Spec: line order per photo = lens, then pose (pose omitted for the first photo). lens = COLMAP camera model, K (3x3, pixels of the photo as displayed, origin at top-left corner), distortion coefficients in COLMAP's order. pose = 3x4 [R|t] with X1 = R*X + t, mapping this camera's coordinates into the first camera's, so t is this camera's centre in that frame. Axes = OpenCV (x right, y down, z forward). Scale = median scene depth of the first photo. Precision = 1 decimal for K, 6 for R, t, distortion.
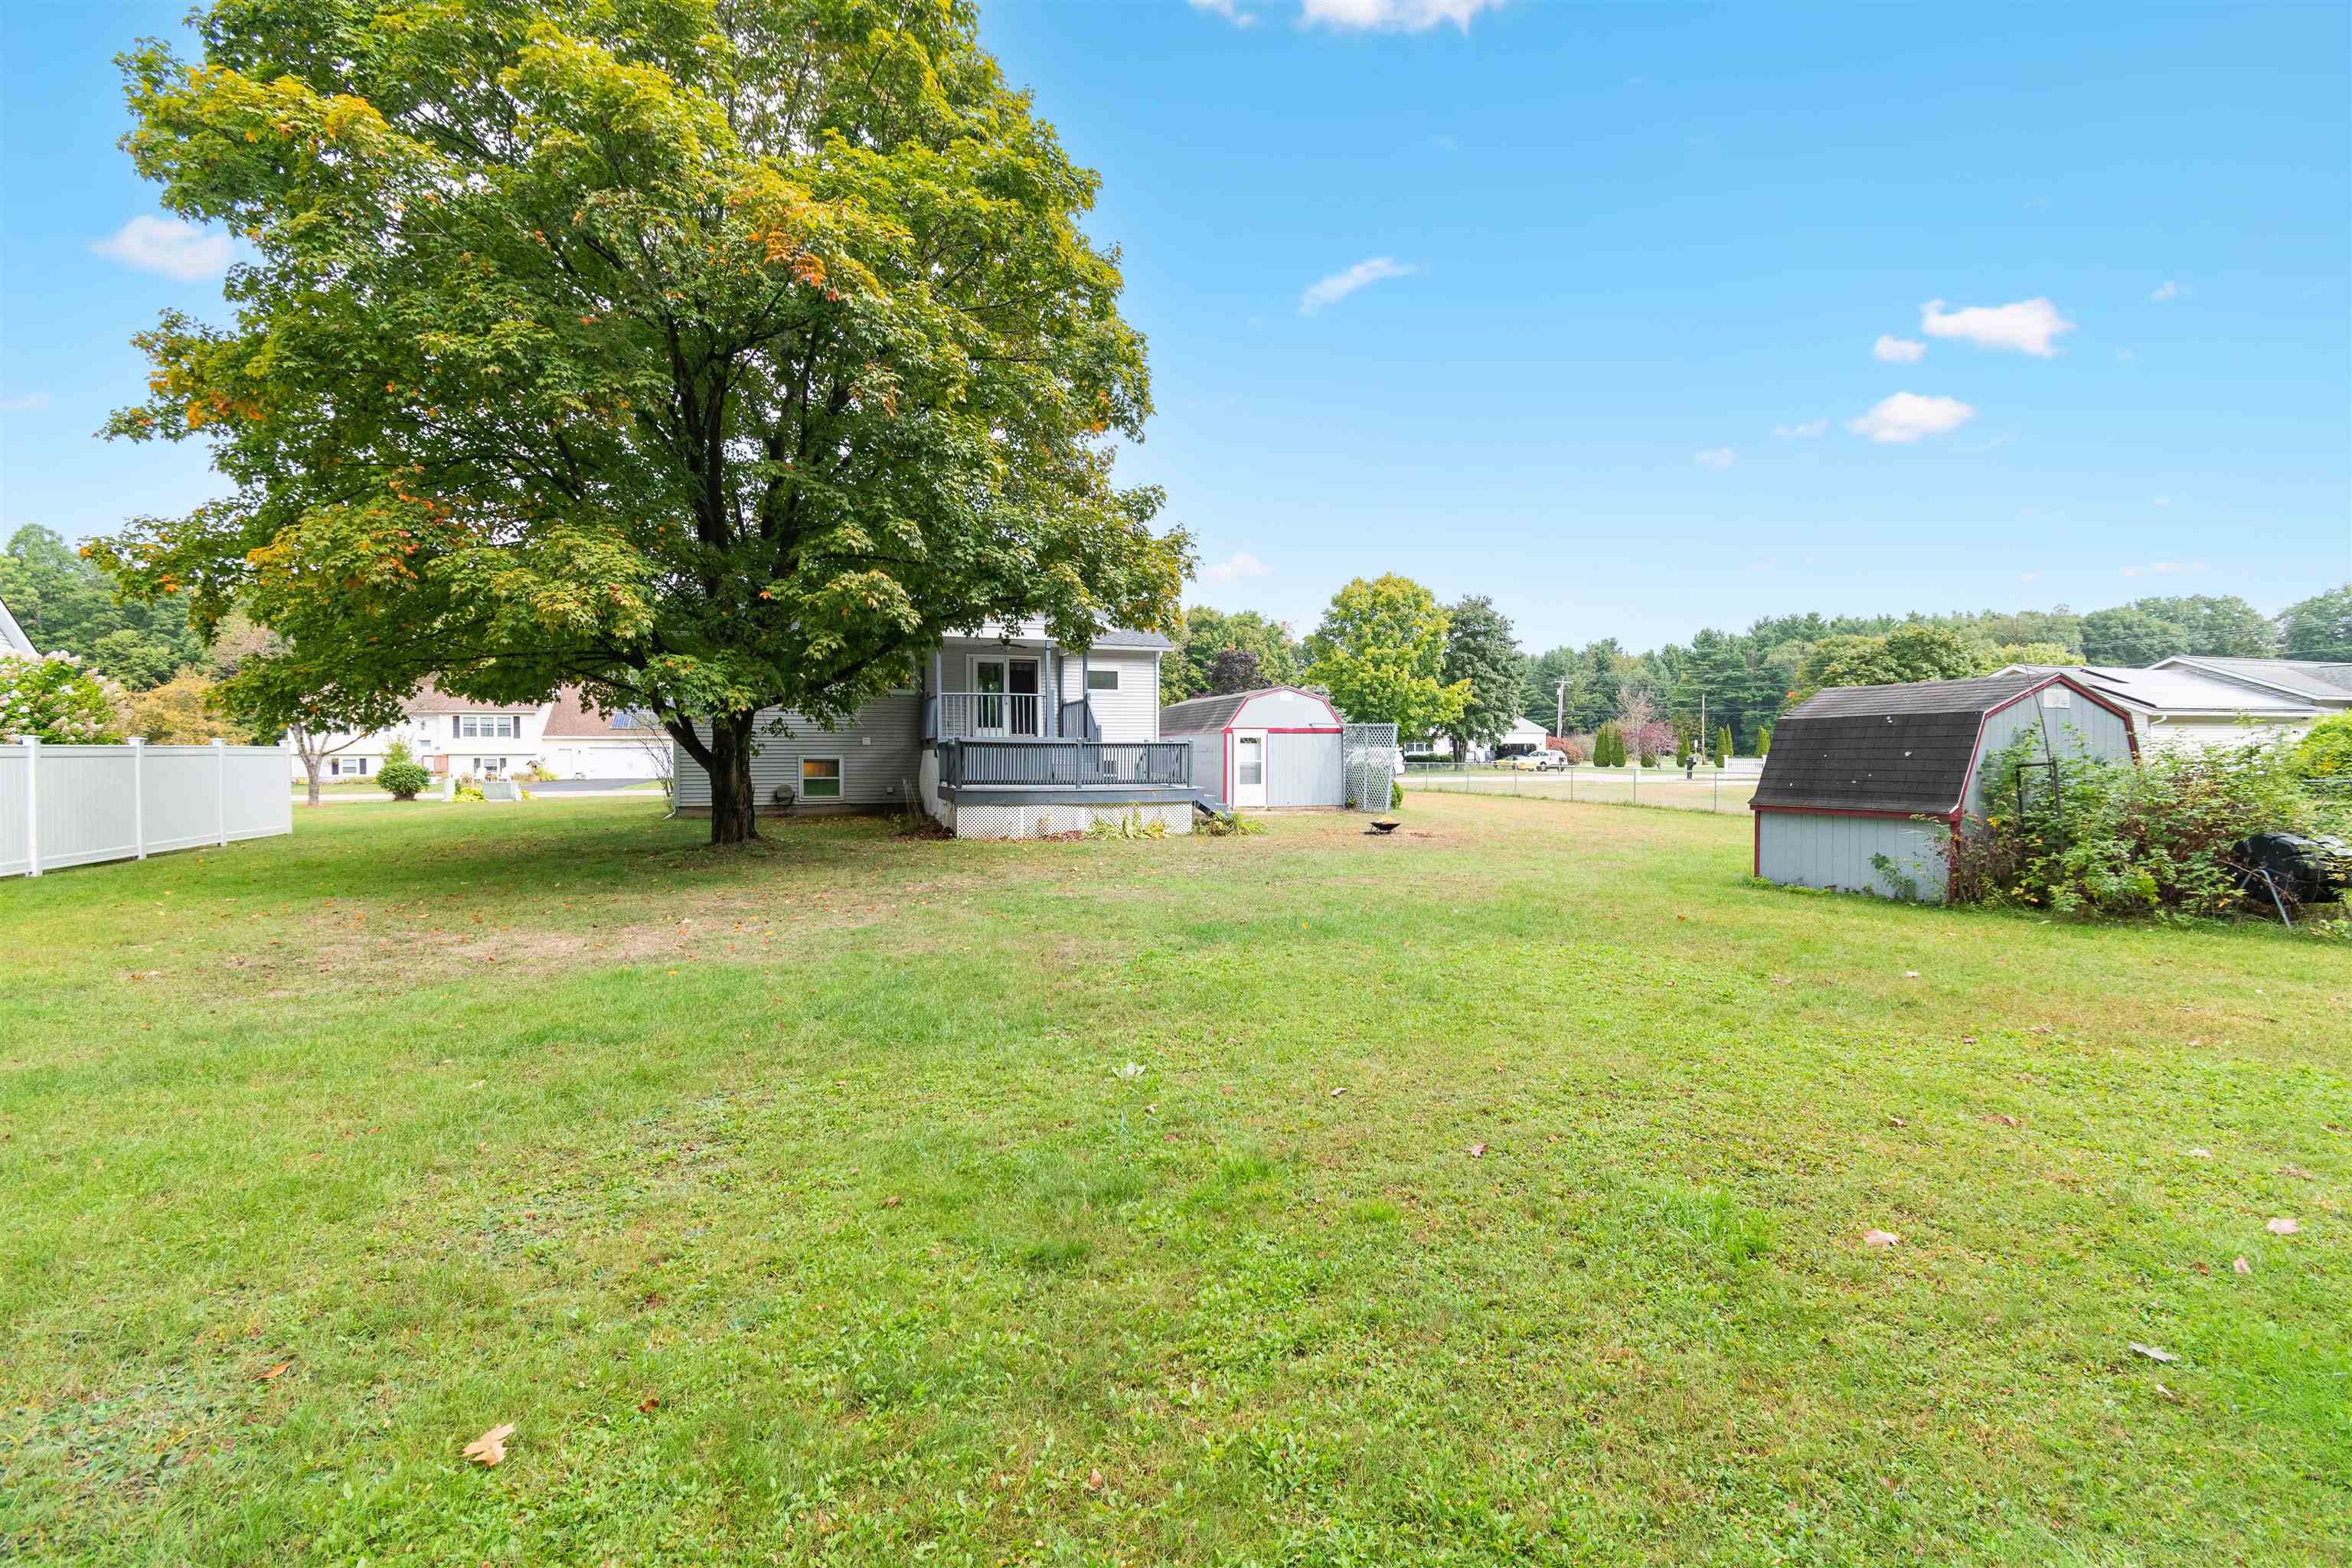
lens RADIAL K [[1044.2, 0, 1176.0], [0, 1044.2, 784.0], [0, 0, 1]] dist [-0.009405, 0.000346]
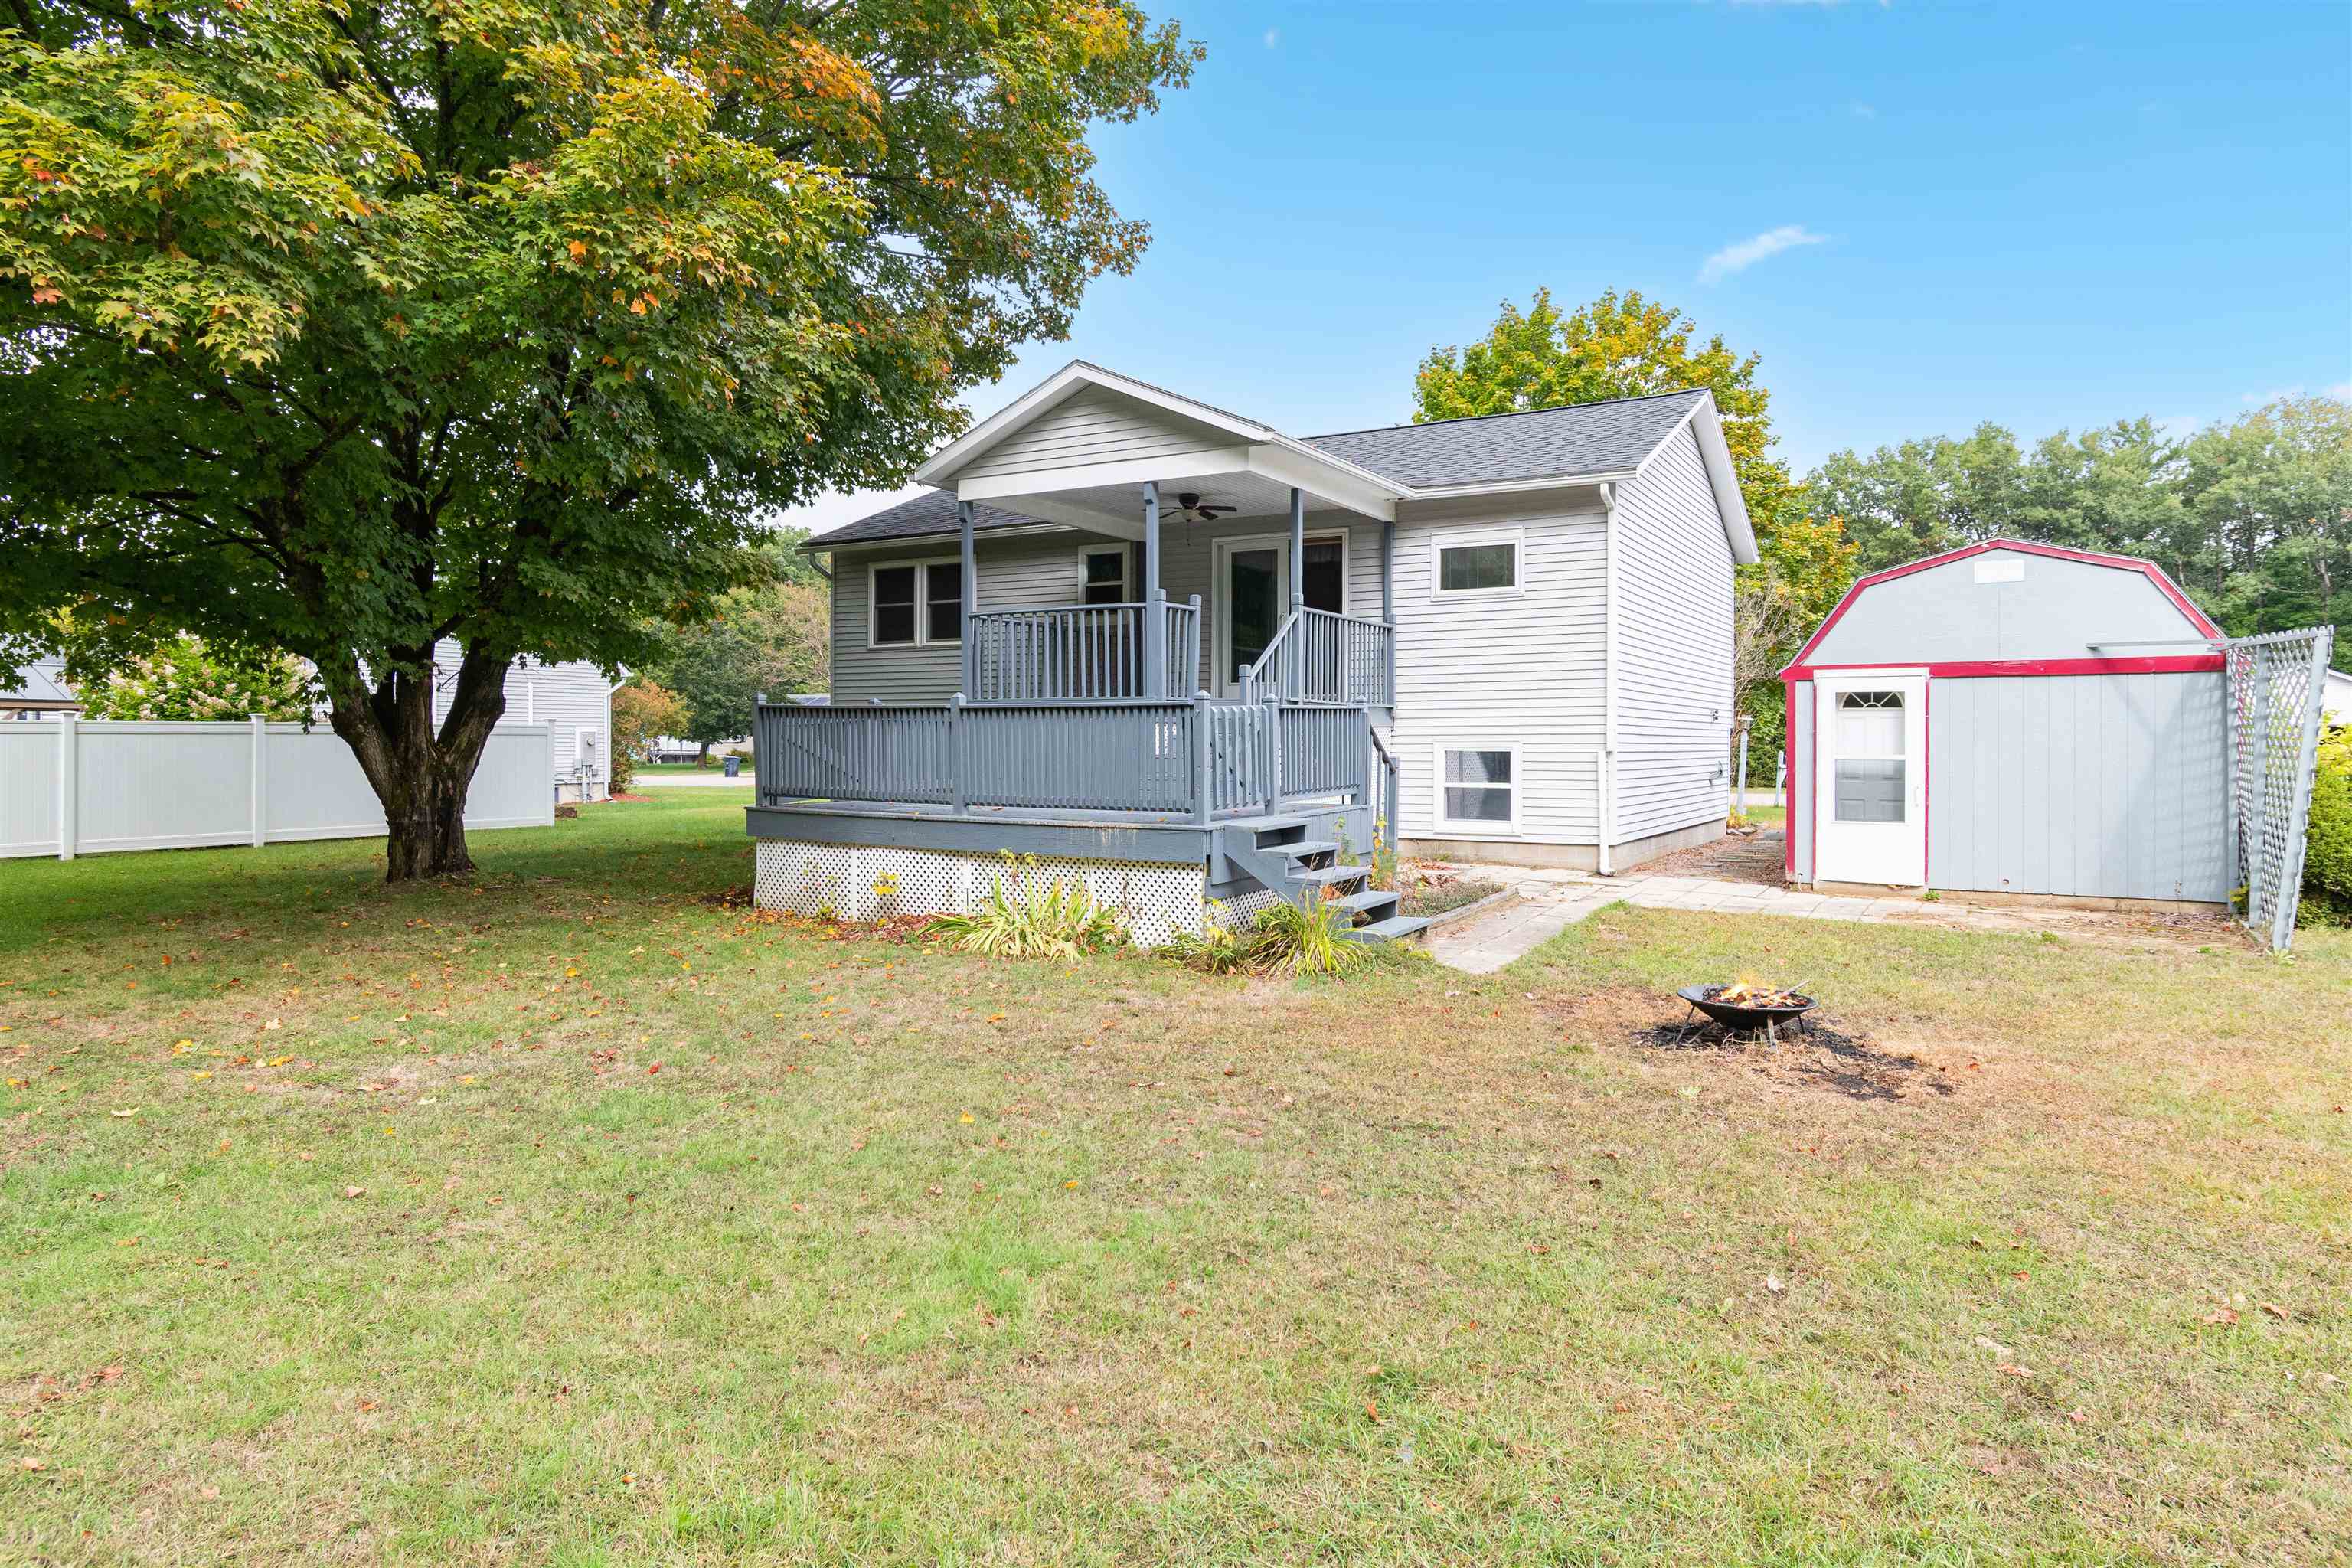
lens RADIAL K [[1381.6, 0, 1177.3], [0, 1381.6, 747.0], [0, 0, 1]] dist [0.003853, 0.000635]
pose [[0.644284, 0.006506, -0.764759, 0.278320], [-0.027118, 0.999529, -0.014343, -0.012286], [0.764306, 0.029980, 0.644157, 0.510834]]
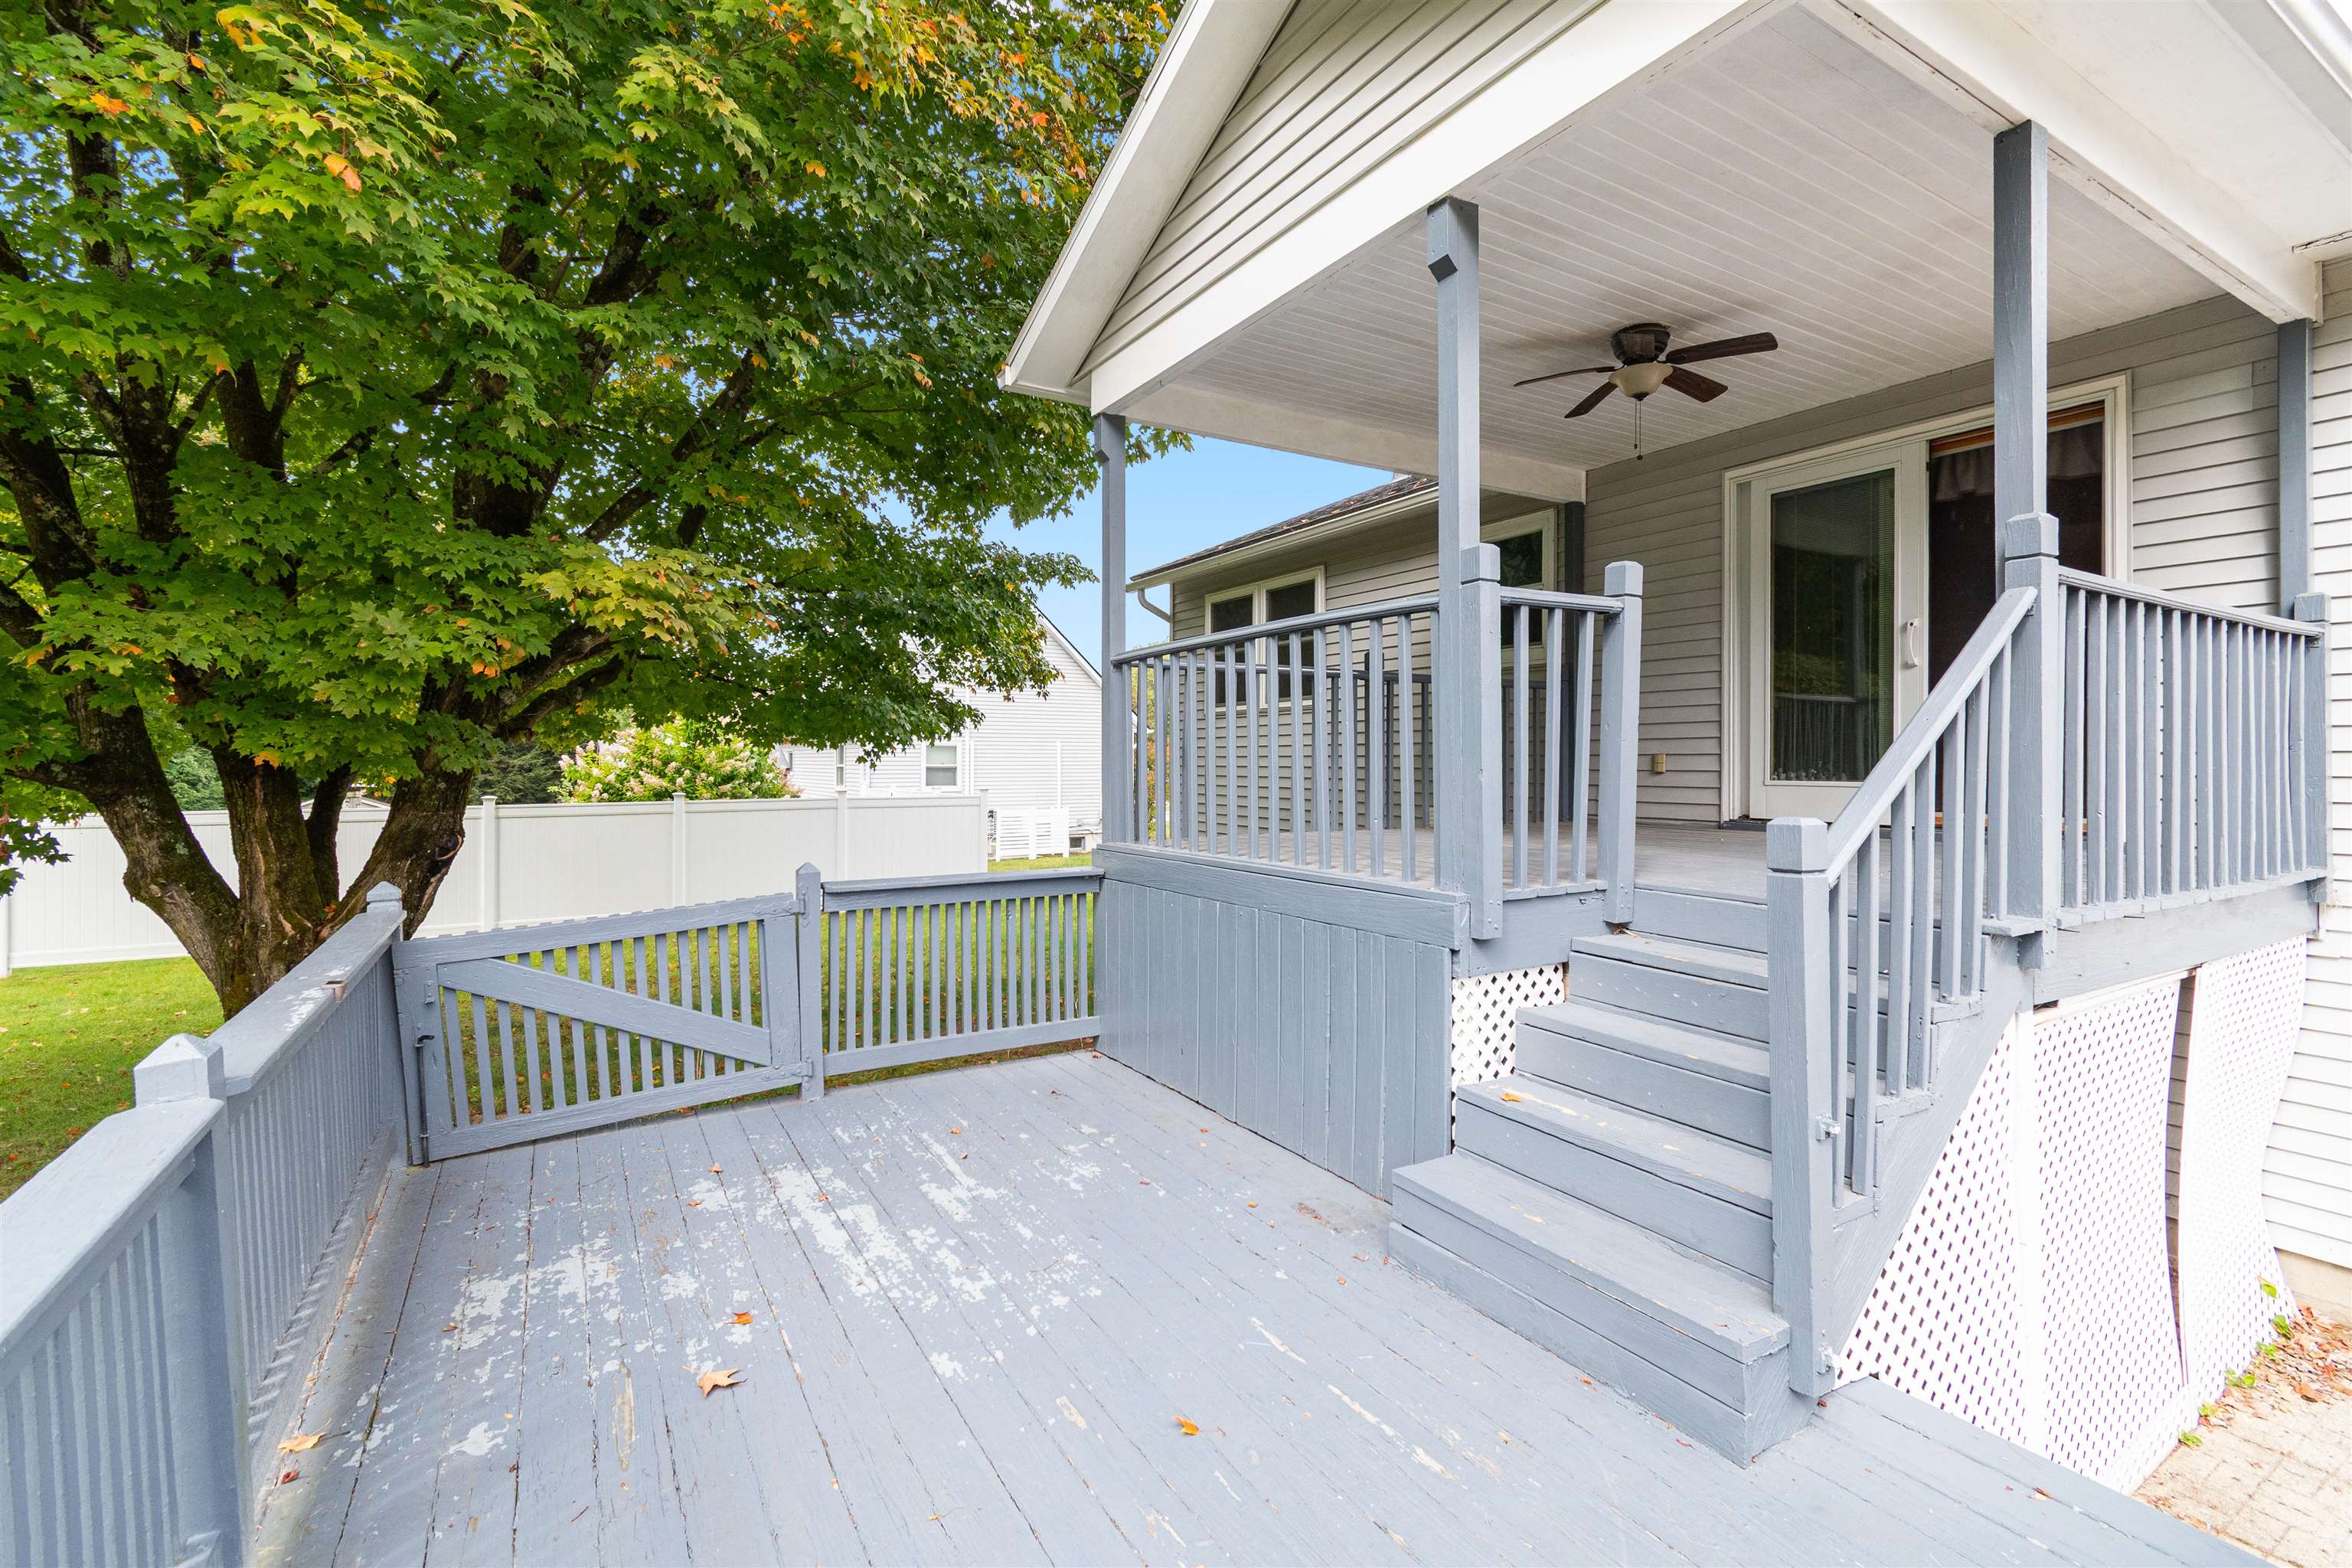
lens RADIAL K [[1044.2, 0, 1176.0], [0, 1044.2, 784.0], [0, 0, 1]] dist [-0.009405, 0.000346]
pose [[0.201994, 0.022944, -0.979118, 0.008262], [-0.027019, 0.999476, 0.017847, -0.049645], [0.979014, 0.022850, 0.202508, 0.761801]]
